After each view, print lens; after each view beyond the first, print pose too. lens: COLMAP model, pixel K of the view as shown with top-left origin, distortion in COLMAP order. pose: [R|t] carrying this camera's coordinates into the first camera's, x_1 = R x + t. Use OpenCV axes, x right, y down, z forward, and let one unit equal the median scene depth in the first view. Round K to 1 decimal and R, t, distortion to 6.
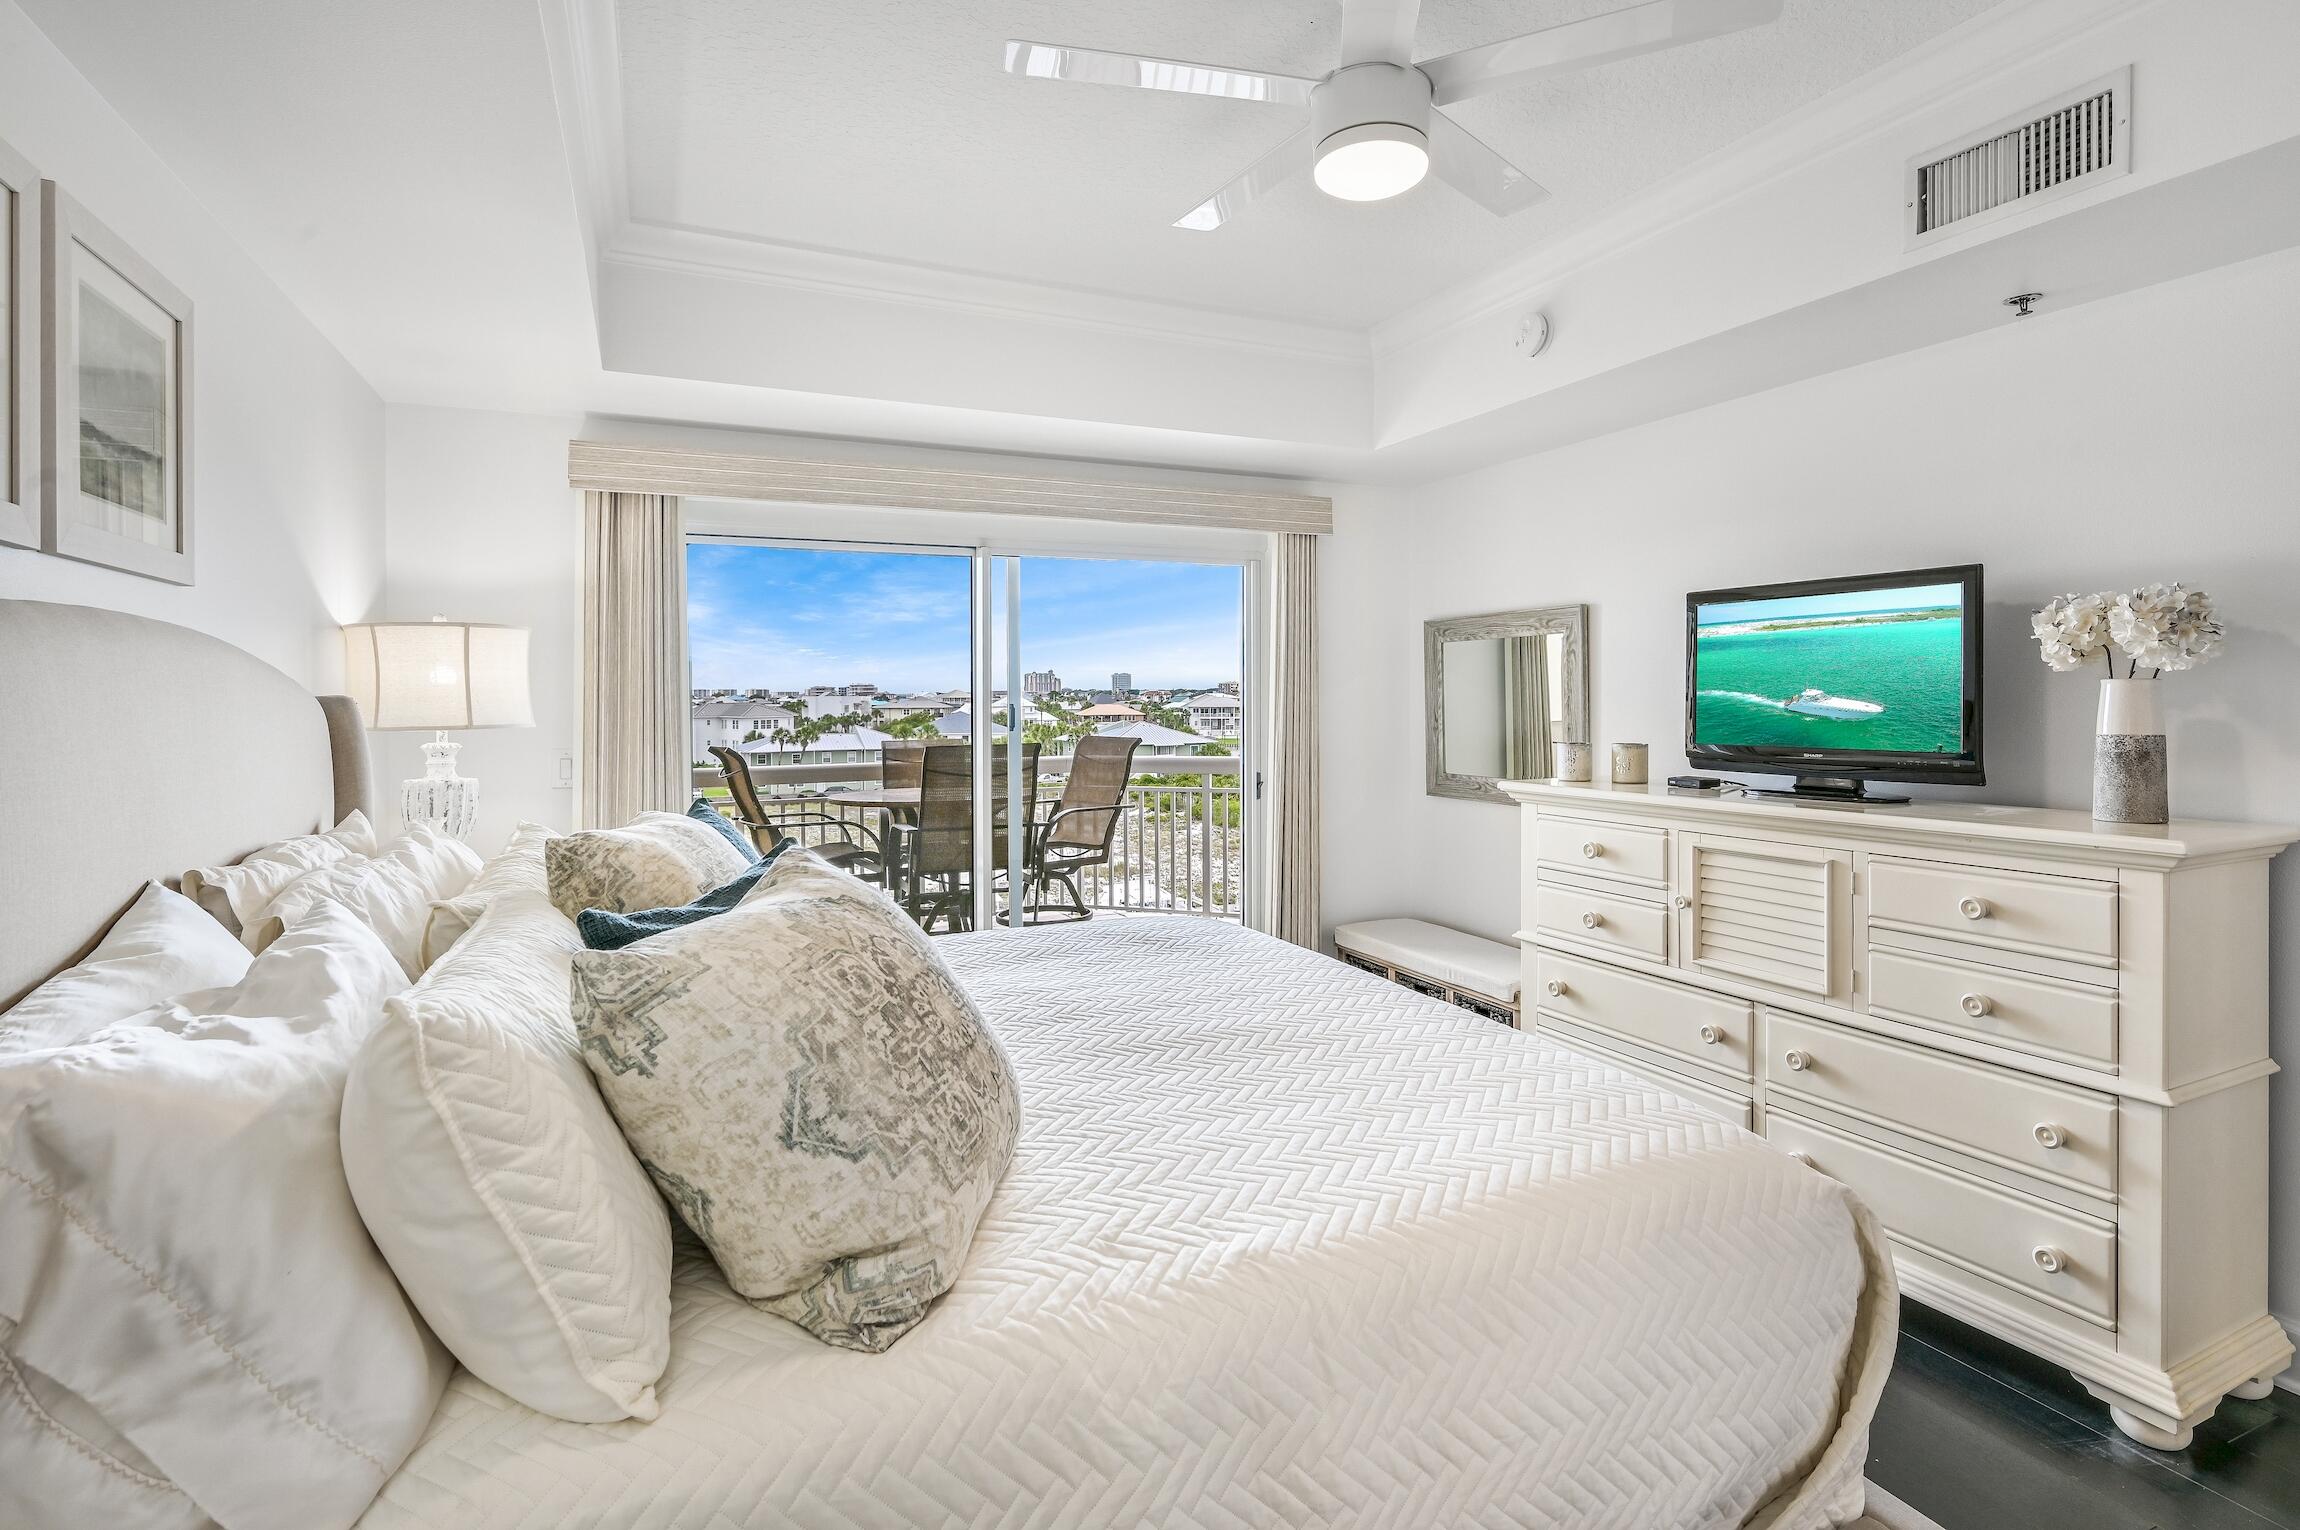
lens RADIAL K [[1119.2, 0, 1146.4], [0, 1119.2, 695.4], [0, 0, 1]] dist [-0.006356, 0.001292]
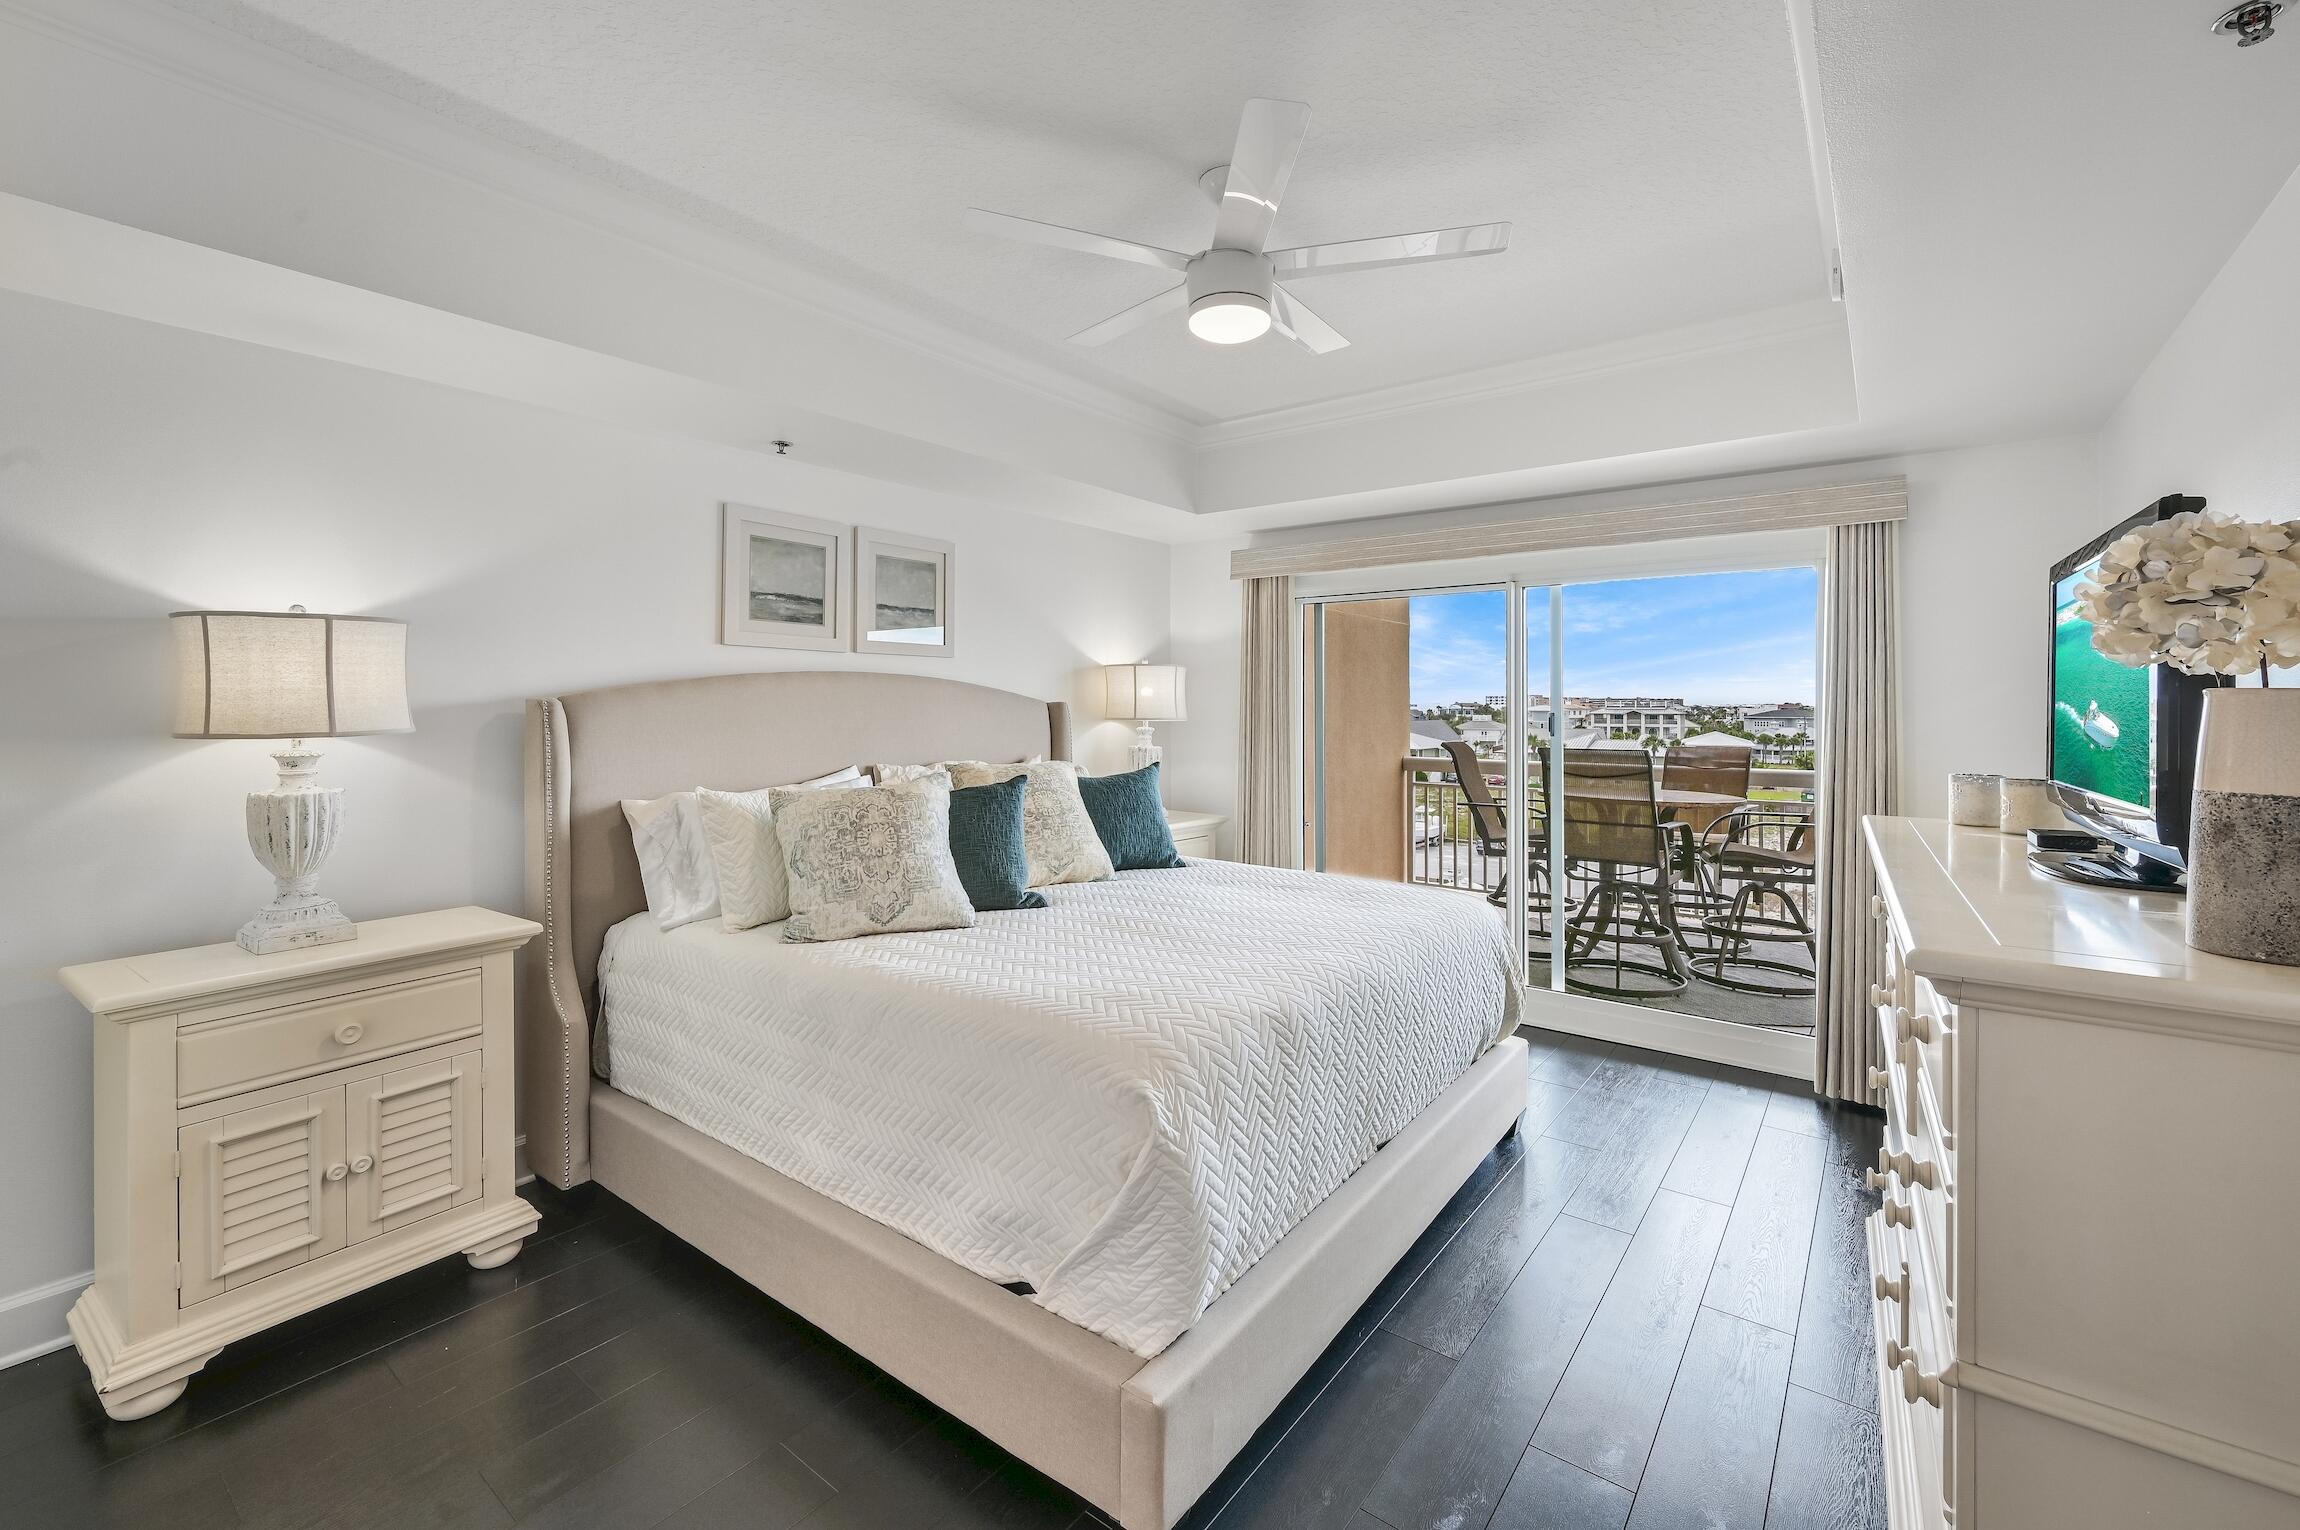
lens RADIAL K [[930.4, 0, 1138.9], [0, 930.4, 723.8], [0, 0, 1]] dist [-0.001308, 0.000323]
pose [[0.463624, 0.028750, -0.885566, 0.572343], [-0.008546, 0.999572, 0.027977, -0.005482], [0.885991, -0.005403, 0.463671, 0.191034]]
